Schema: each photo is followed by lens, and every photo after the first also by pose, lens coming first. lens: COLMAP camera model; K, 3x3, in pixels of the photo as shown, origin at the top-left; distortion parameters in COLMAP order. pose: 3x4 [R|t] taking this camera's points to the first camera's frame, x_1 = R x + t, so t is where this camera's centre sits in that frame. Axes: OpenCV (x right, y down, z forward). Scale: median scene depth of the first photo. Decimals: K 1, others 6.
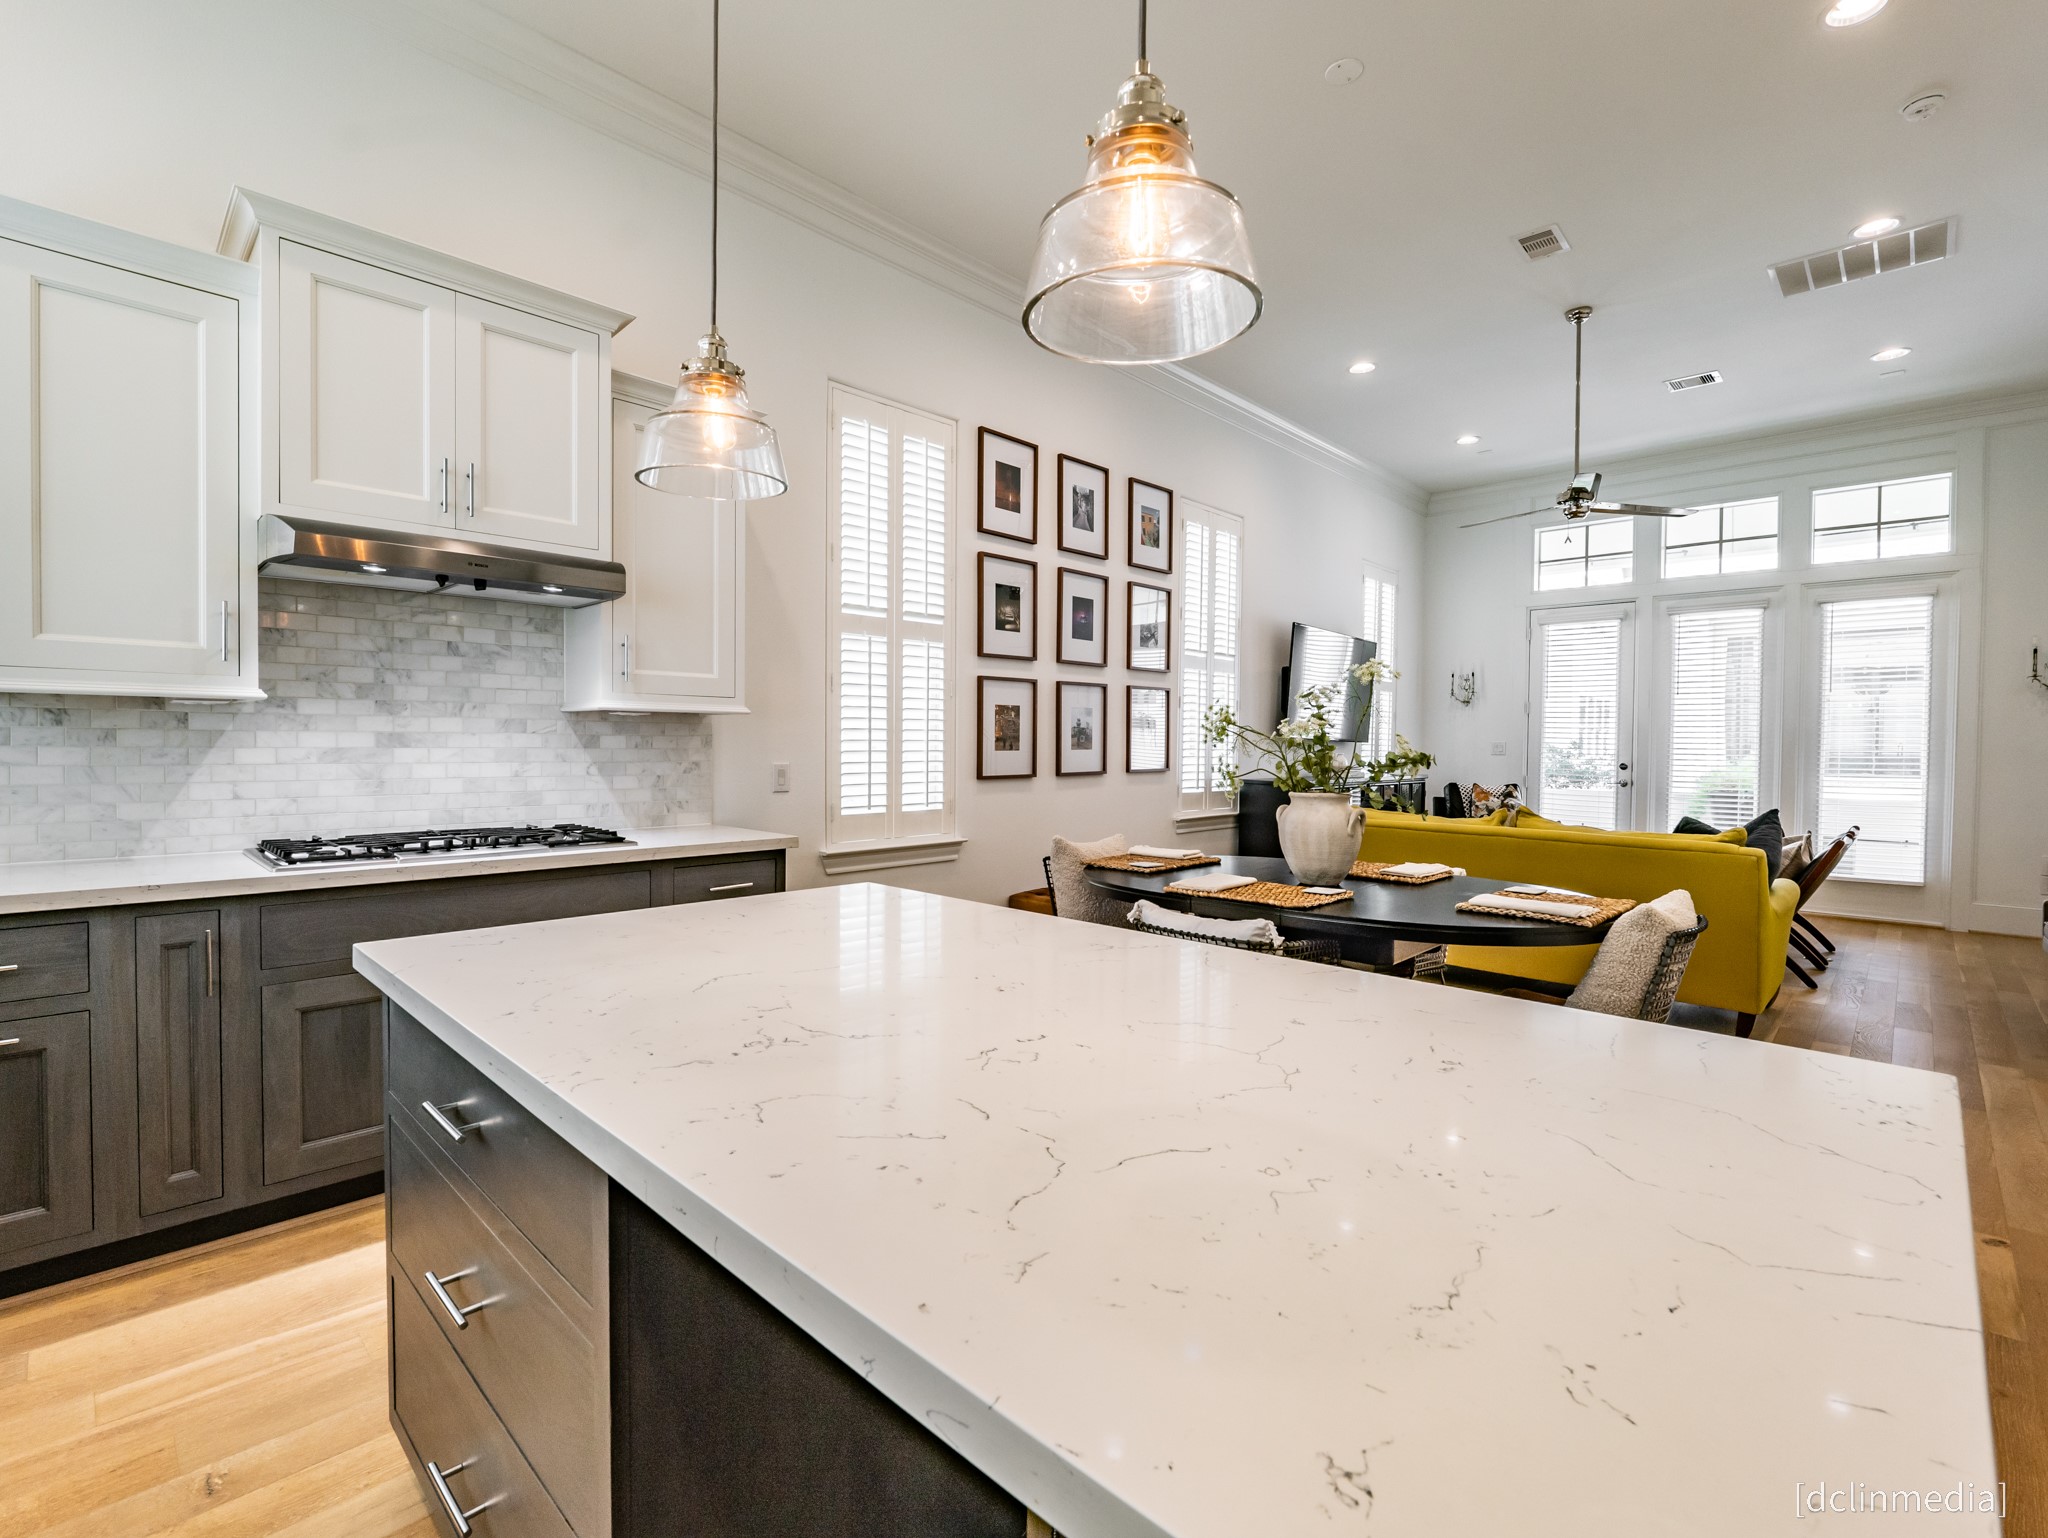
lens RADIAL K [[943.5, 0, 1029.1], [0, 943.5, 757.7], [0, 0, 1]] dist [-0.014479, -0.000341]
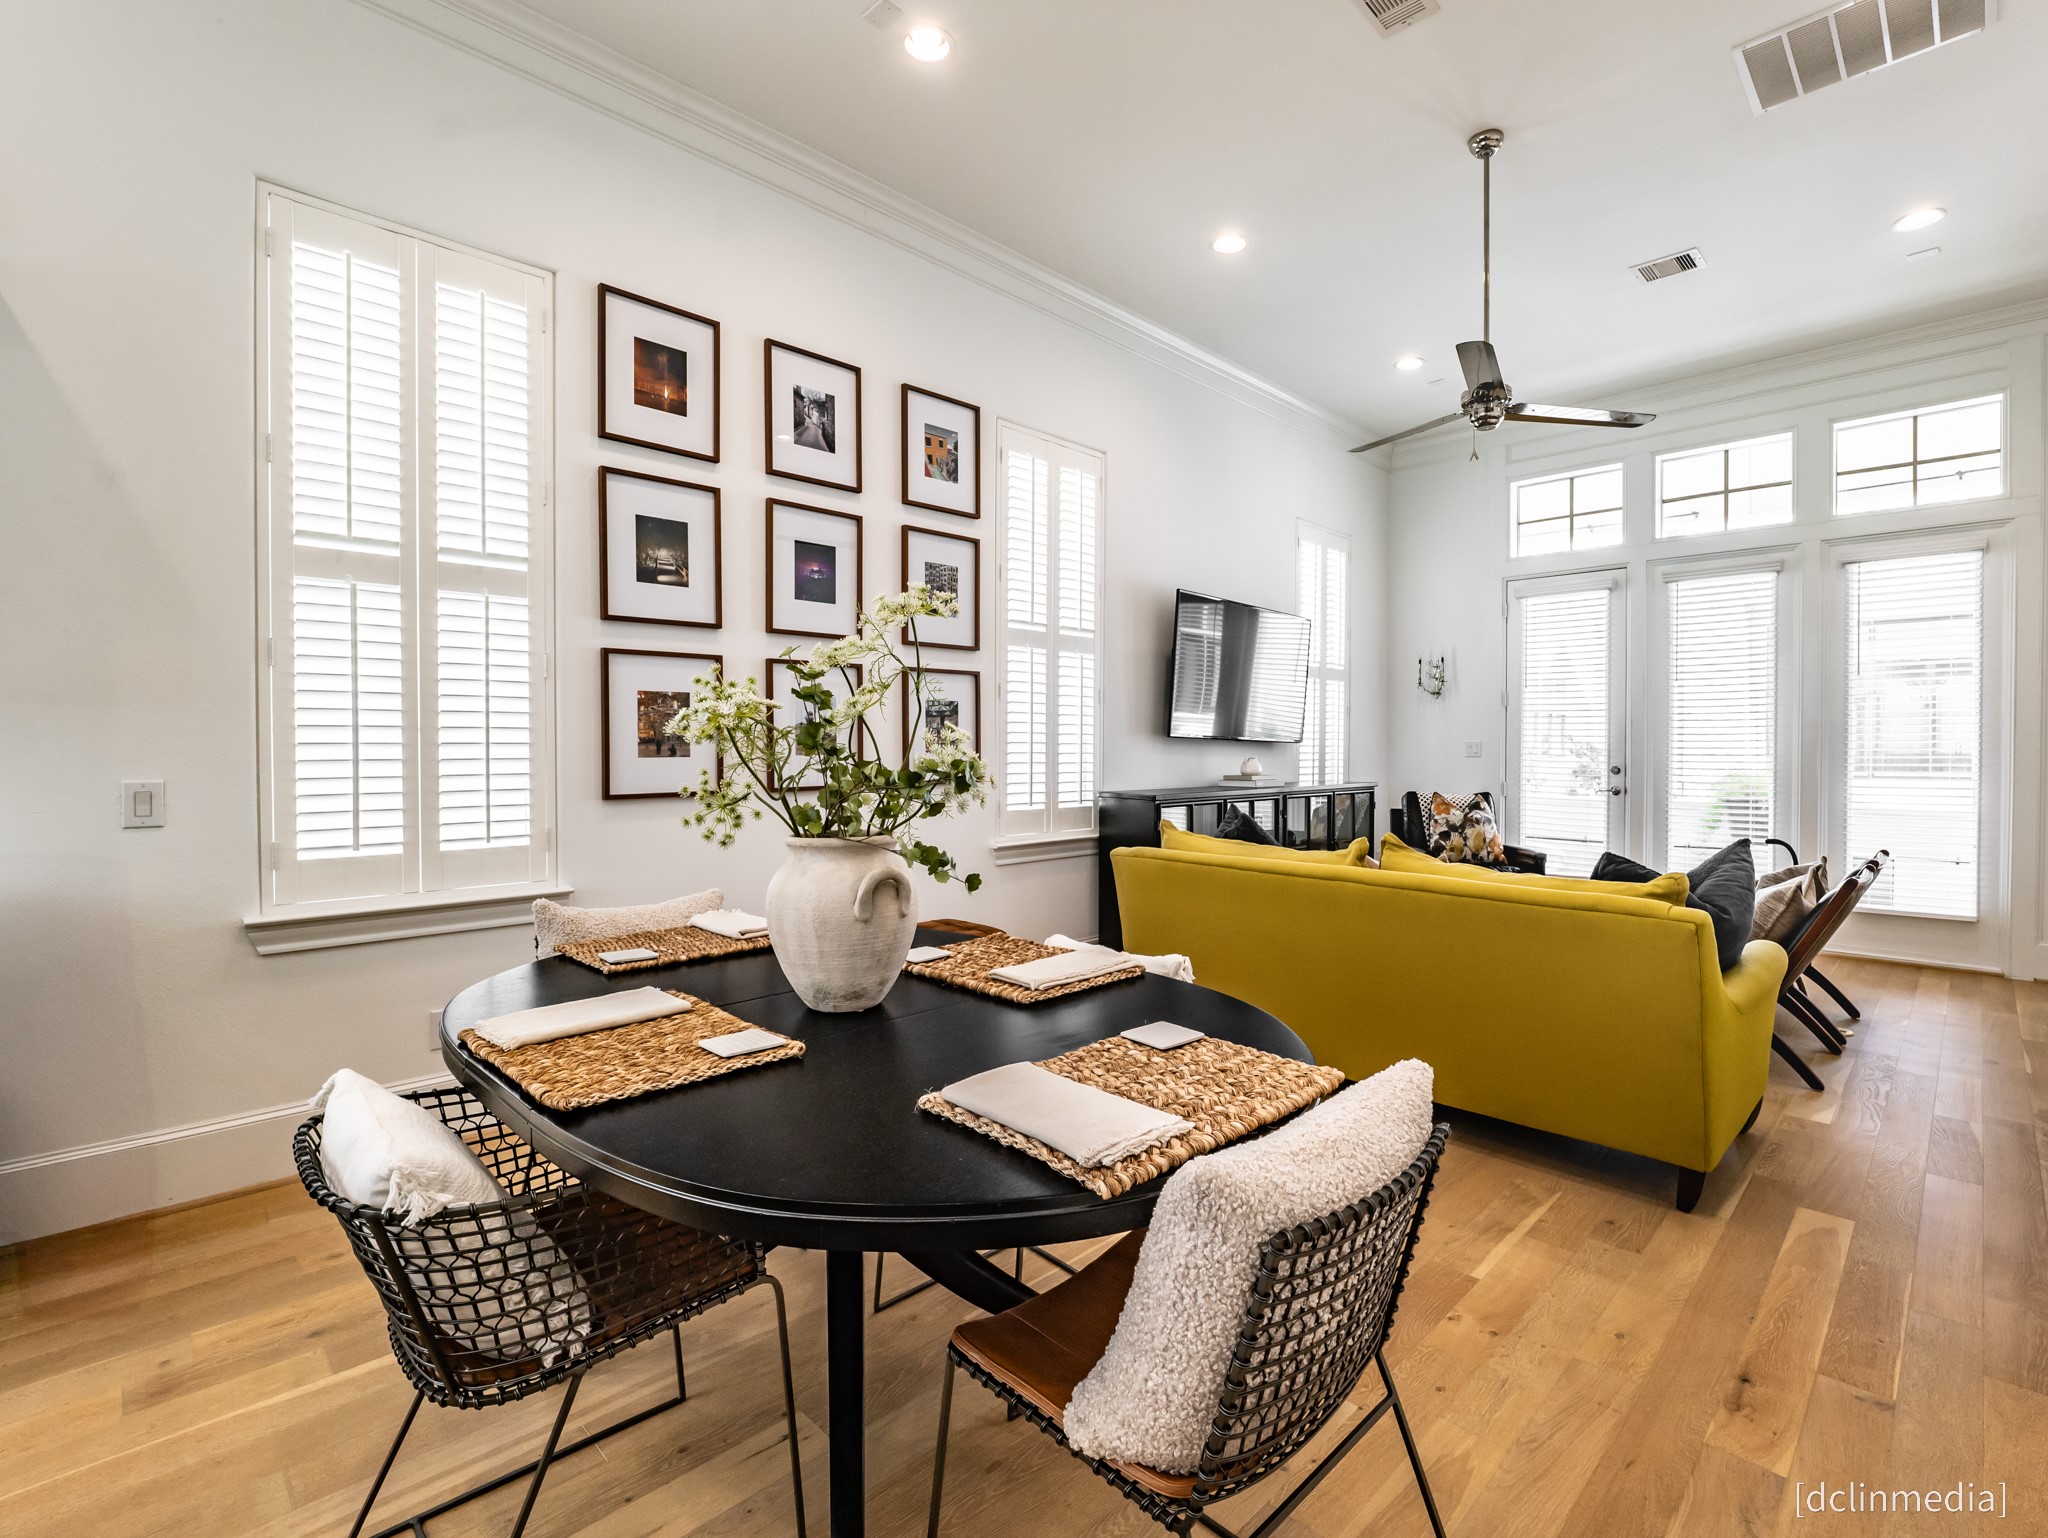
lens RADIAL K [[943.5, 0, 1135.2], [0, 943.5, 750.3], [0, 0, 1]] dist [-0.014479, -0.000341]
pose [[0.999653, -0.006660, 0.025491, 0.280969], [0.006935, 0.999918, -0.010720, -0.002707], [-0.025417, 0.010893, 0.999618, 0.279042]]
